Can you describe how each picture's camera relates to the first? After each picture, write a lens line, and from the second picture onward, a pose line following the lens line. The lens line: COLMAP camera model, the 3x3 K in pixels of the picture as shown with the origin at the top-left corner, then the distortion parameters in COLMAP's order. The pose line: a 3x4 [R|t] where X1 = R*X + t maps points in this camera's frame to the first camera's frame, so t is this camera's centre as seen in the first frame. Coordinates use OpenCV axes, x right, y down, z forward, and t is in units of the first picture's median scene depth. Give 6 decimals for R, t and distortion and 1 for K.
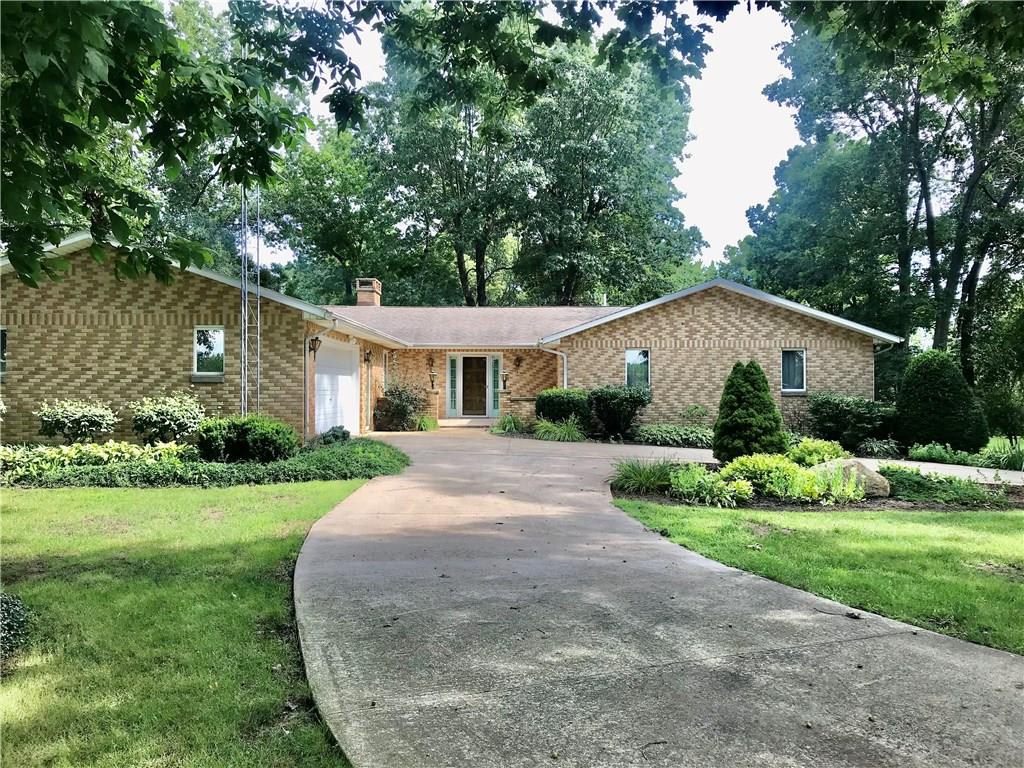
lens RADIAL K [[843.9, 0, 512.3], [0, 843.9, 378.9], [0, 0, 1]] dist [0.040630, -0.058564]
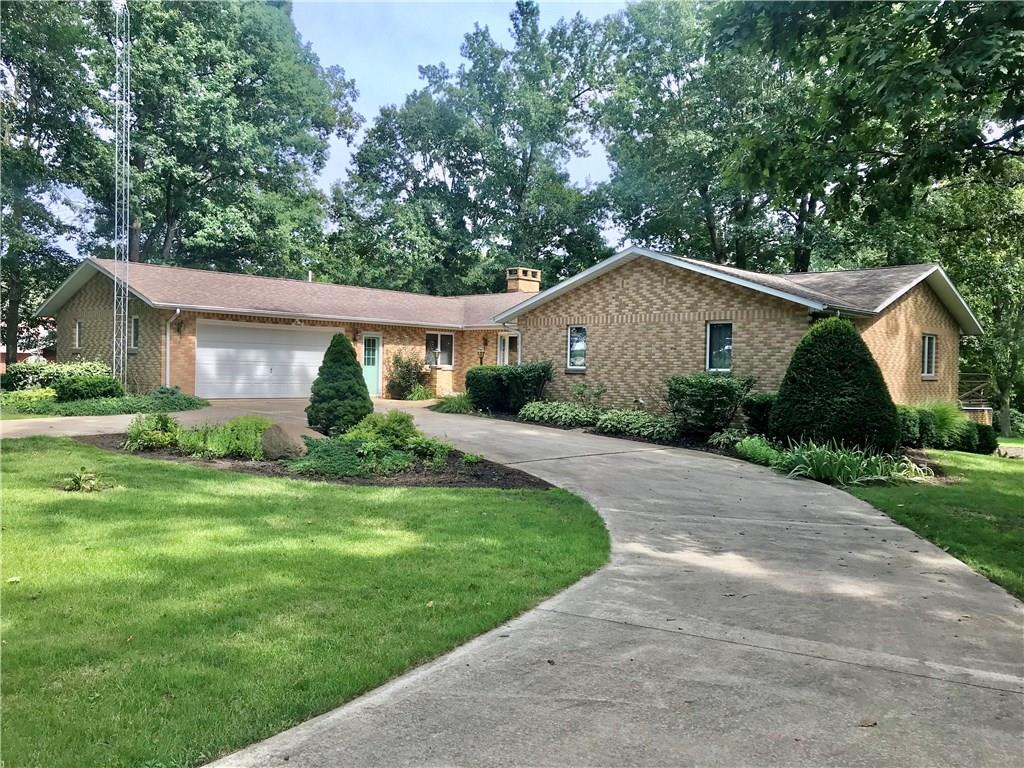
lens RADIAL K [[843.9, 0, 516.3], [0, 843.9, 383.6], [0, 0, 1]] dist [0.040630, -0.058564]
pose [[0.735772, 0.024955, -0.676769, 1.151351], [-0.011421, 0.999636, 0.024443, 0.012987], [0.677133, -0.010255, 0.735790, 0.353635]]
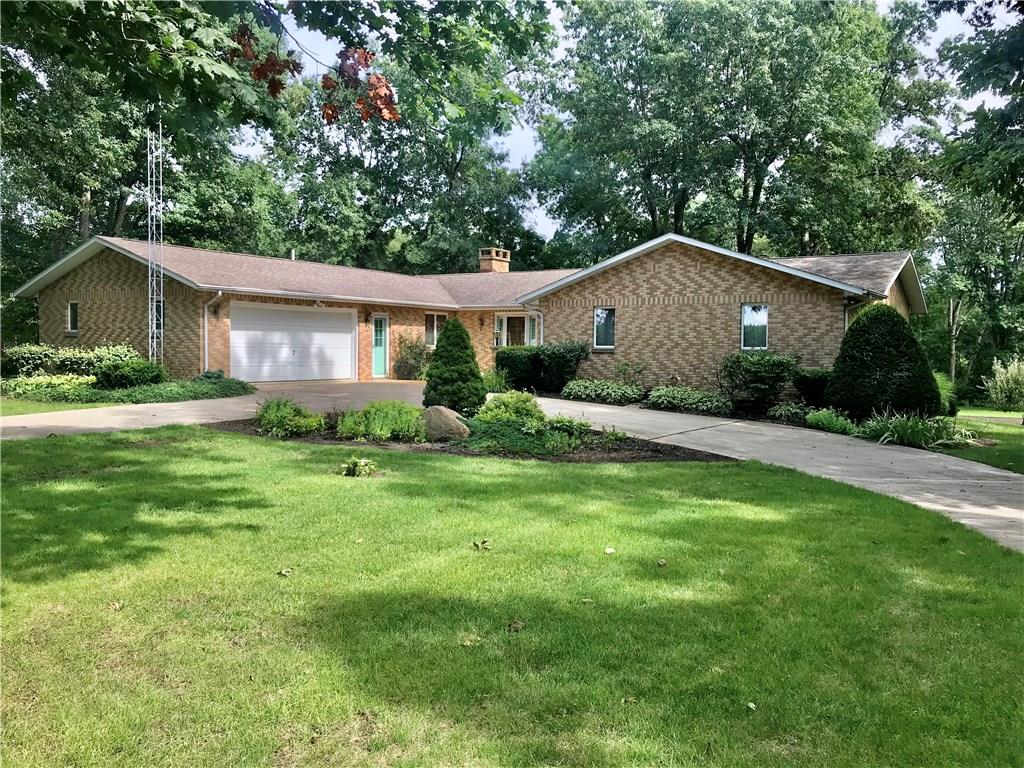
lens RADIAL K [[843.9, 0, 515.9], [0, 843.9, 383.8], [0, 0, 1]] dist [0.040630, -0.058564]
pose [[0.846163, 0.030561, -0.532047, 0.921154], [-0.002950, 0.998608, 0.052670, 0.006030], [0.532915, -0.042998, 0.845075, 0.103623]]
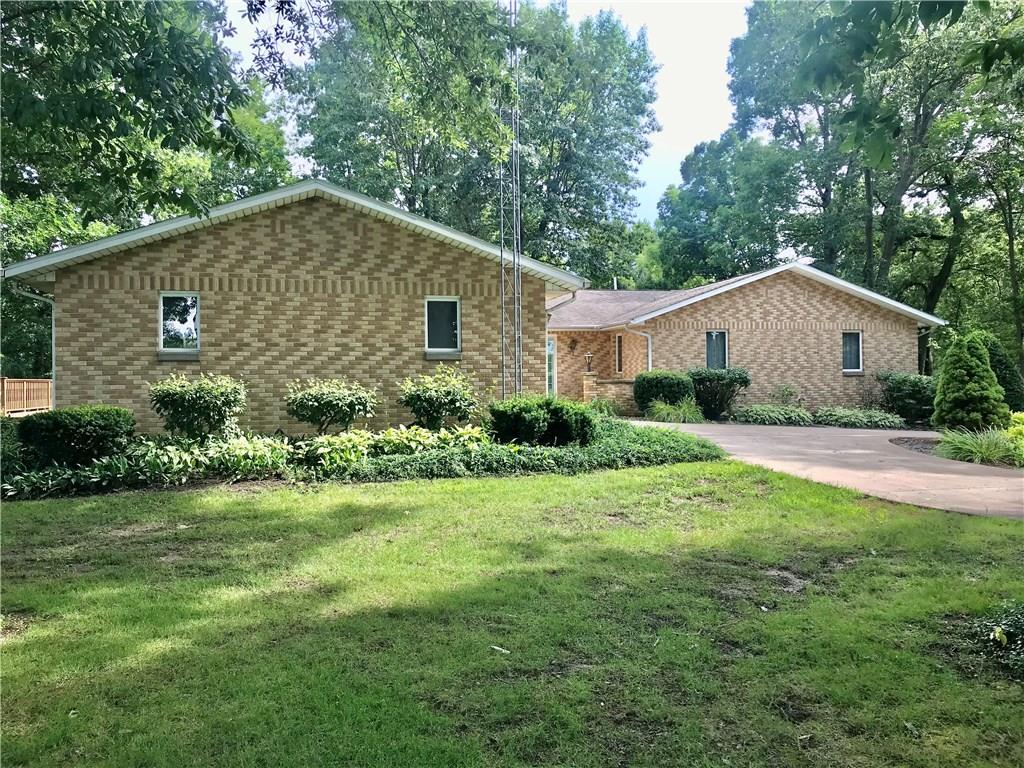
lens RADIAL K [[843.9, 0, 520.0], [0, 843.9, 383.0], [0, 0, 1]] dist [0.040630, -0.058564]
pose [[0.968284, -0.010803, 0.249618, -0.499731], [0.007157, 0.999854, 0.015511, 0.014969], [-0.249749, -0.013232, 0.968220, 0.127747]]
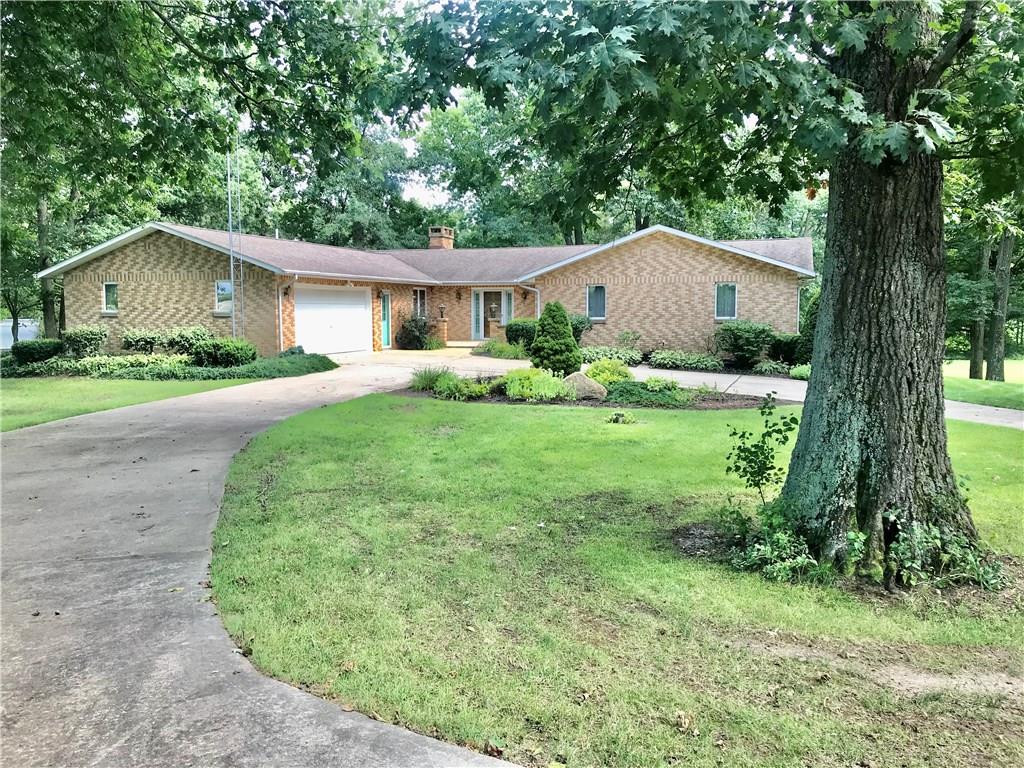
lens RADIAL K [[843.9, 0, 514.0], [0, 843.9, 379.8], [0, 0, 1]] dist [0.040630, -0.058564]
pose [[0.952527, 0.020892, -0.303737, 0.622203], [0.008529, 0.995420, 0.095215, -0.024026], [0.304335, -0.093285, 0.947986, -0.321400]]
